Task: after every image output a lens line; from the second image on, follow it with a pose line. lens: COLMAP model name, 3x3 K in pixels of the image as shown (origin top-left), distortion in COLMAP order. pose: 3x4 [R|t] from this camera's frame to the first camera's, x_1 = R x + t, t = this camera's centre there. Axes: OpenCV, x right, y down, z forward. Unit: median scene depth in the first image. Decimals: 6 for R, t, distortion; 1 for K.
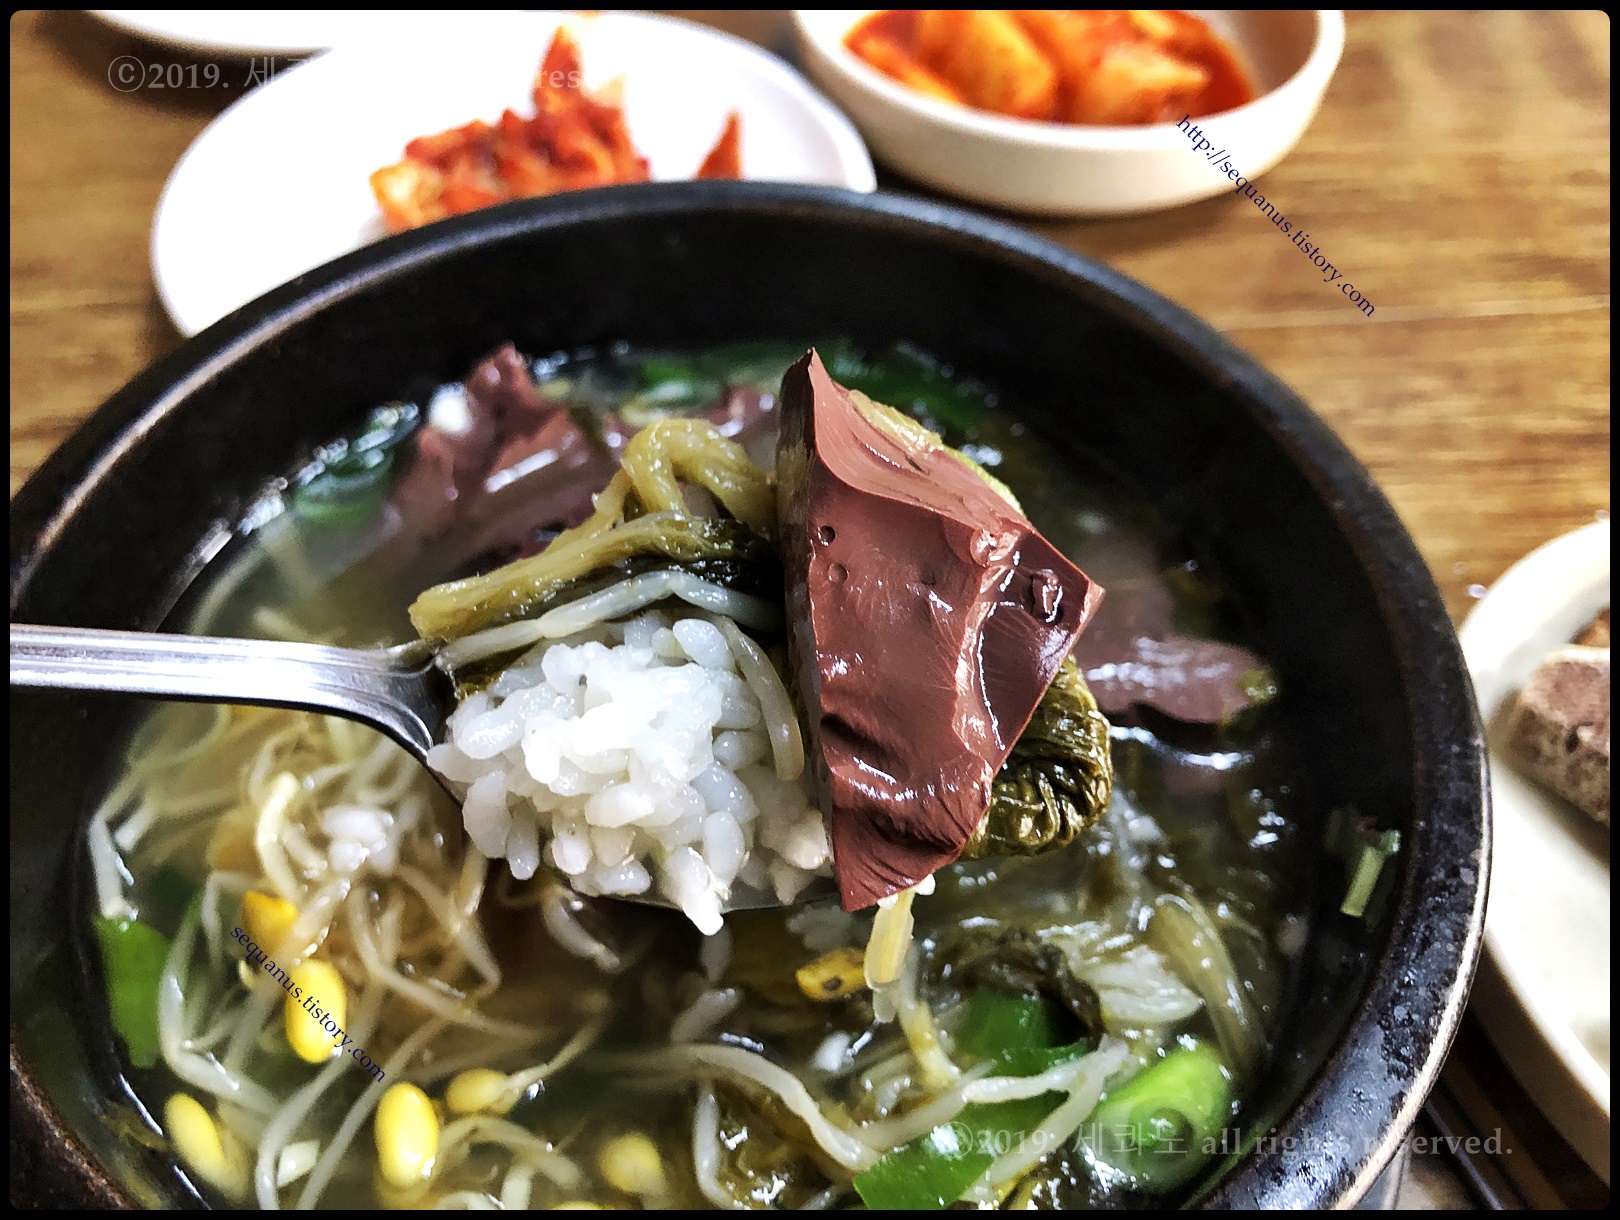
lens RADIAL K [[1373.6, 0, 810.0], [0, 1373.6, 610.0], [0, 0, 1]] dist [0.010873, 0.003733]
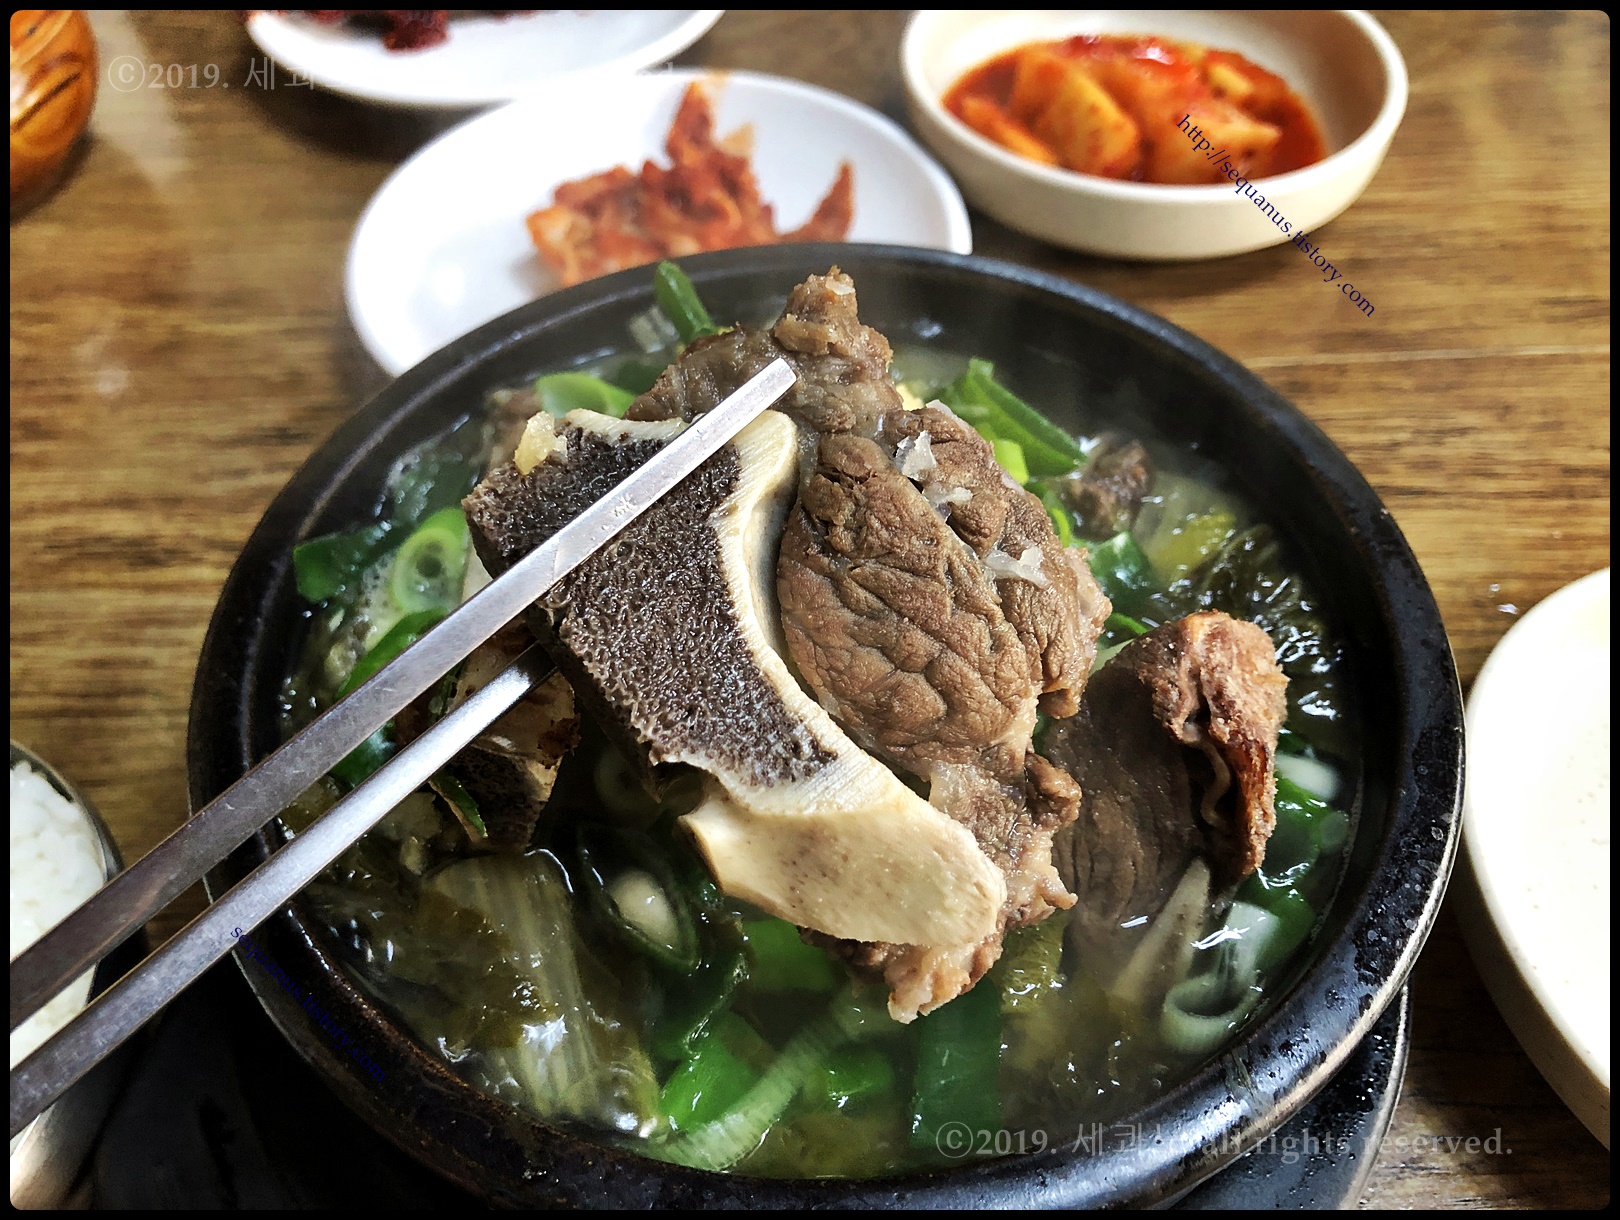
lens RADIAL K [[1354.8, 0, 812.2], [0, 1354.8, 616.4], [0, 0, 1]] dist [0.014721, 0.003094]
pose [[0.997732, 0.027632, -0.061374, -0.005955], [-0.027603, 0.999618, 0.001311, 0.005663], [0.061387, 0.000386, 0.998114, -0.114243]]
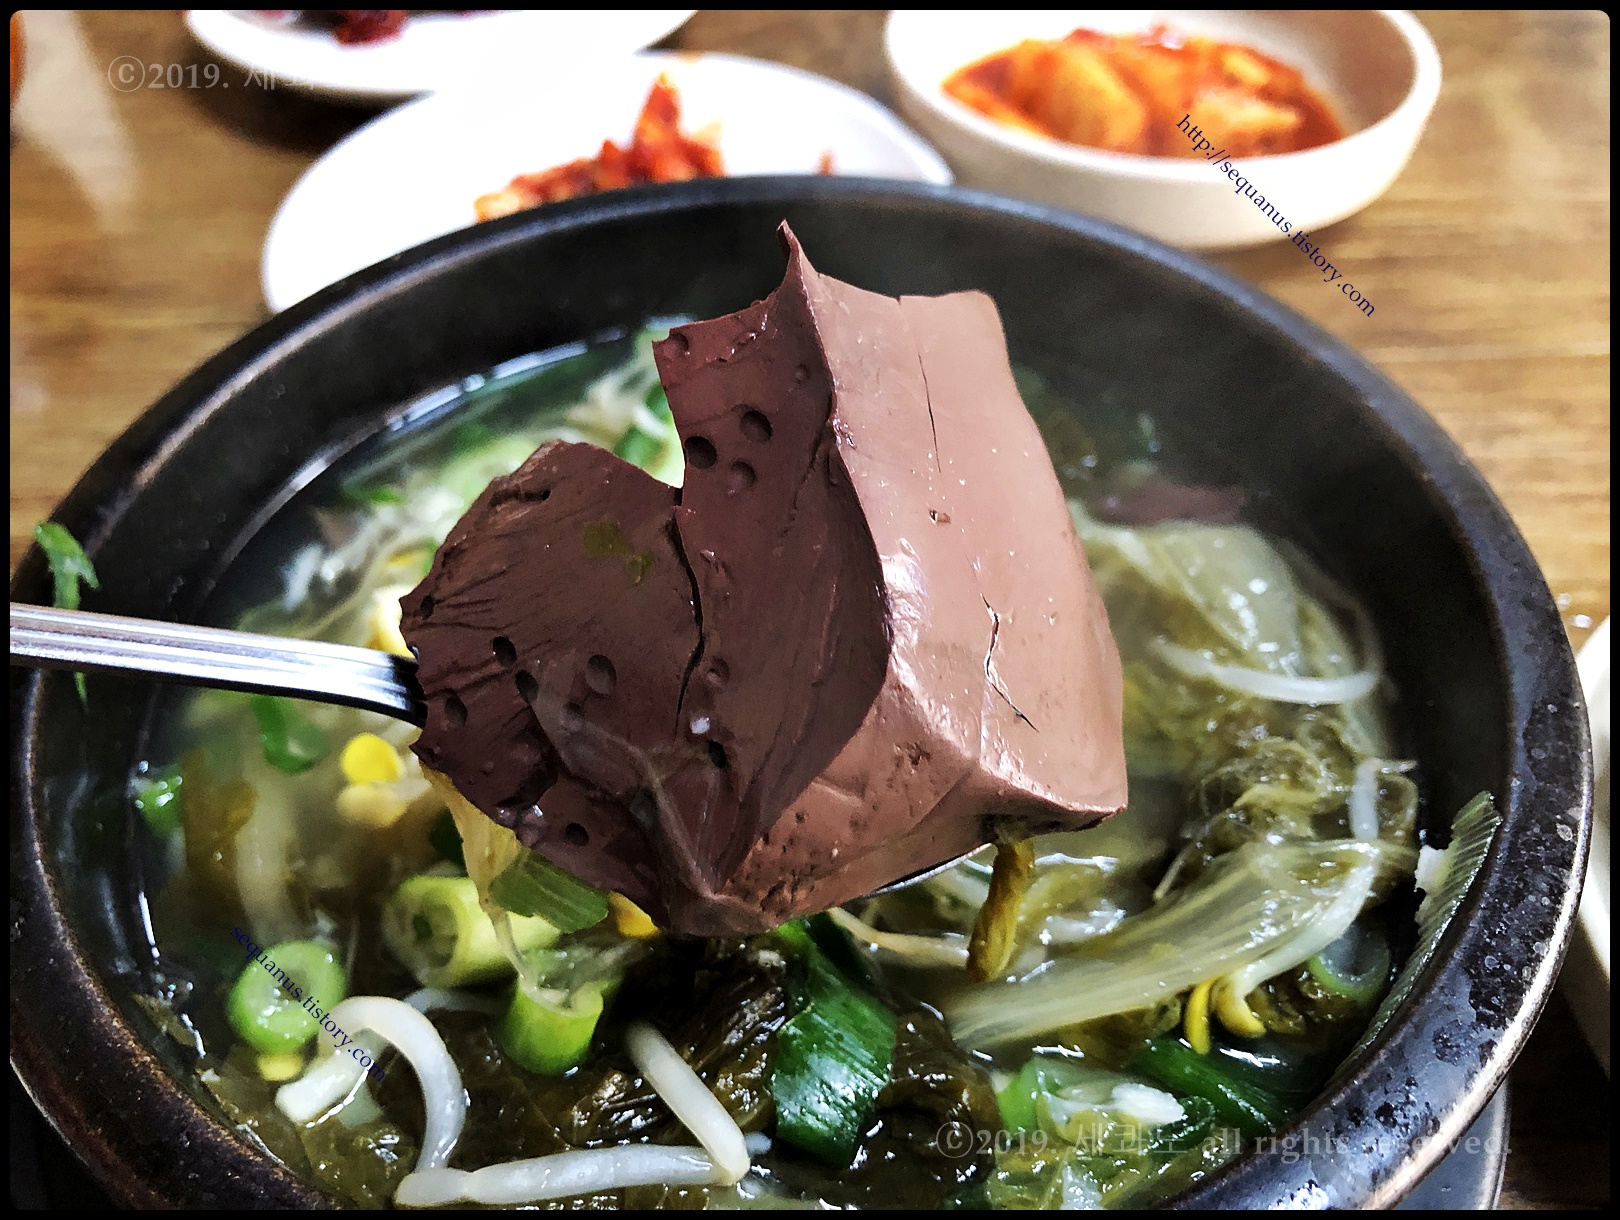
lens RADIAL K [[1373.6, 0, 810.0], [0, 1373.6, 610.0], [0, 0, 1]] dist [0.010873, 0.003733]
pose [[0.997585, 0.027730, -0.063683, 0.007290], [-0.032110, 0.997113, -0.068811, 0.055543], [0.061591, 0.070689, 0.995595, 0.006570]]
